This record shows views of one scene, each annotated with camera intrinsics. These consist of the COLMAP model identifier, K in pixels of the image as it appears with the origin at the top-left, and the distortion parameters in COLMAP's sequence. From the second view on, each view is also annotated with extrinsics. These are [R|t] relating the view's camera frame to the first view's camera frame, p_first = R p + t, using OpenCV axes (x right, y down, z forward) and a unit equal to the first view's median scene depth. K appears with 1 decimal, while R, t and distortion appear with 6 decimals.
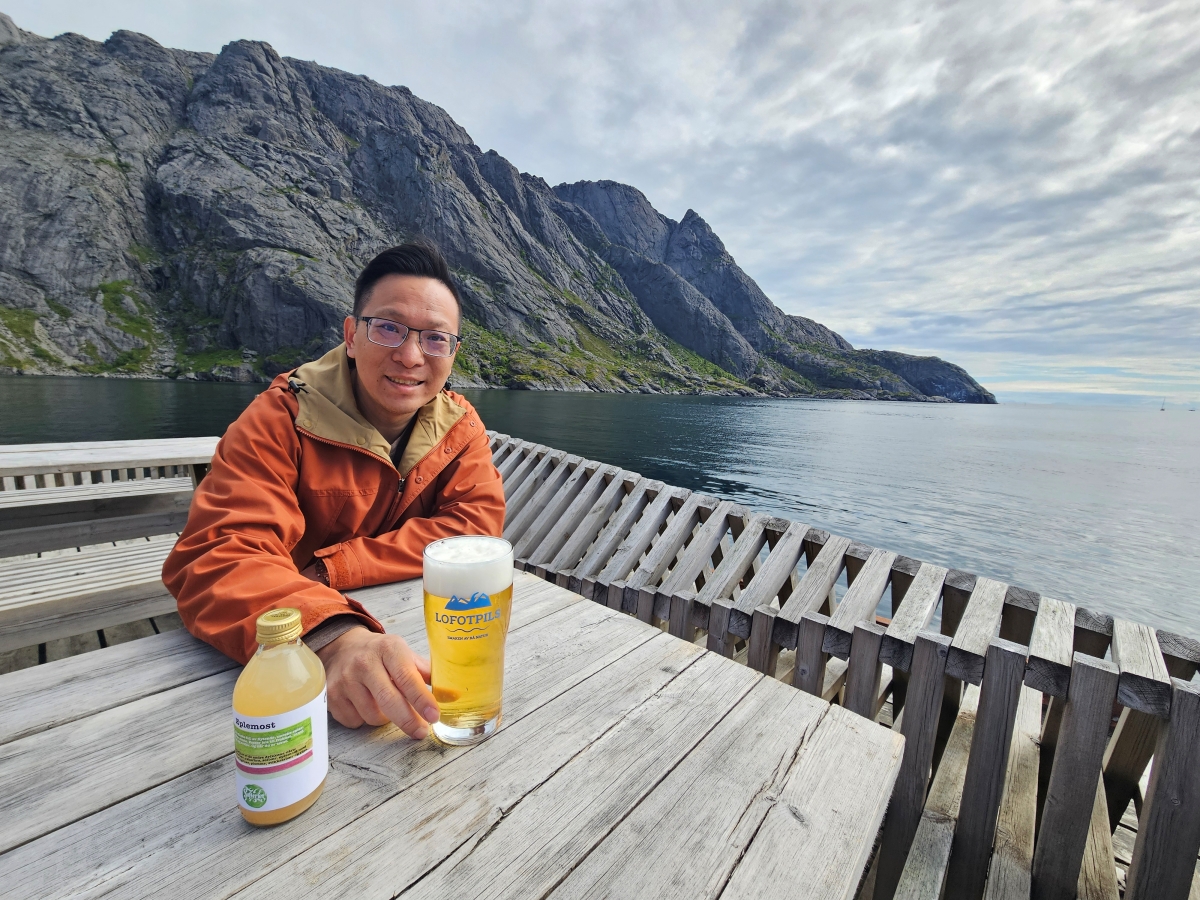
lens RADIAL K [[489.8, 0, 600.0], [0, 489.8, 450.0], [0, 0, 1]] dist [-0.007832, -0.000023]
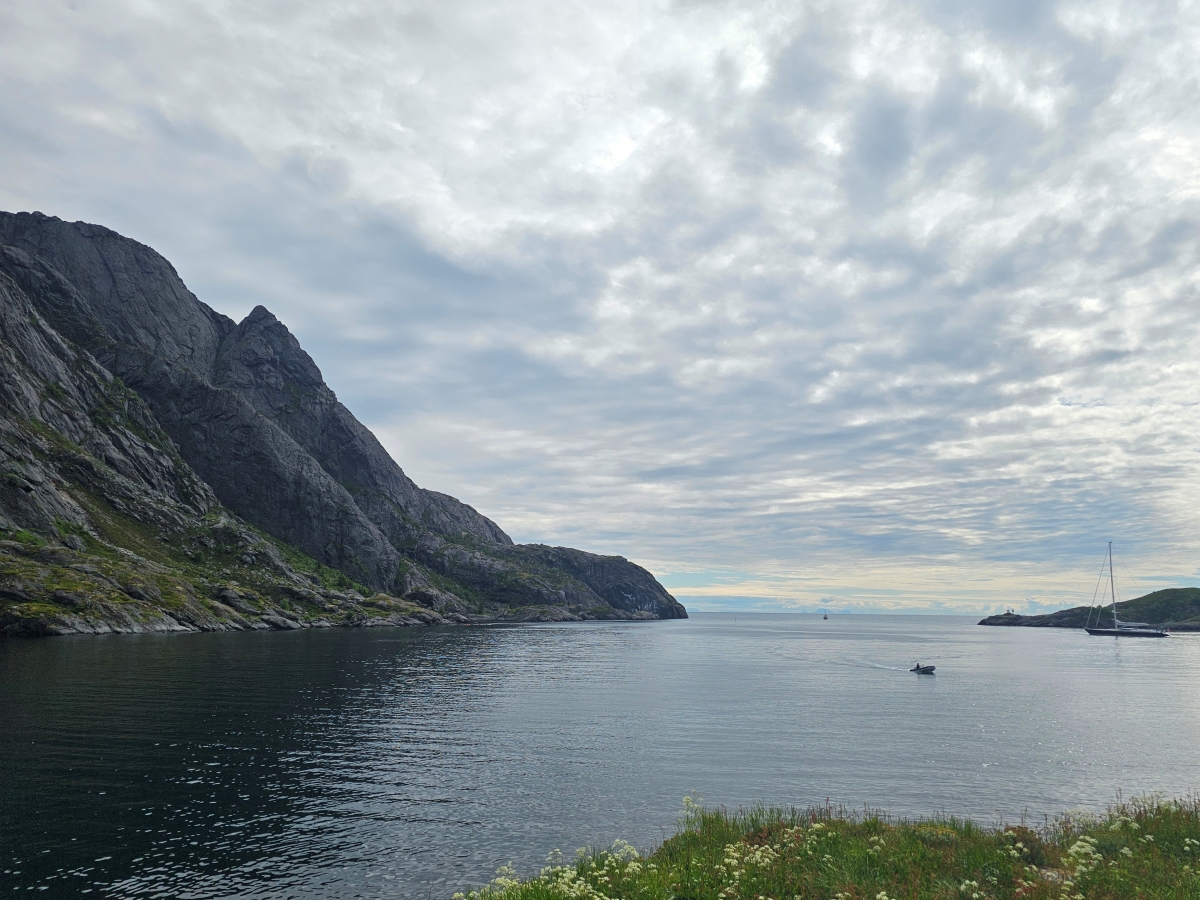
lens RADIAL K [[883.6, 0, 600.0], [0, 883.6, 450.0], [0, 0, 1]] dist [0.000358, -0.002091]
pose [[0.755479, 0.080565, 0.650201, -0.224652], [0.104664, 0.964825, -0.241161, -0.023947], [-0.646759, 0.250245, 0.720473, -0.001653]]
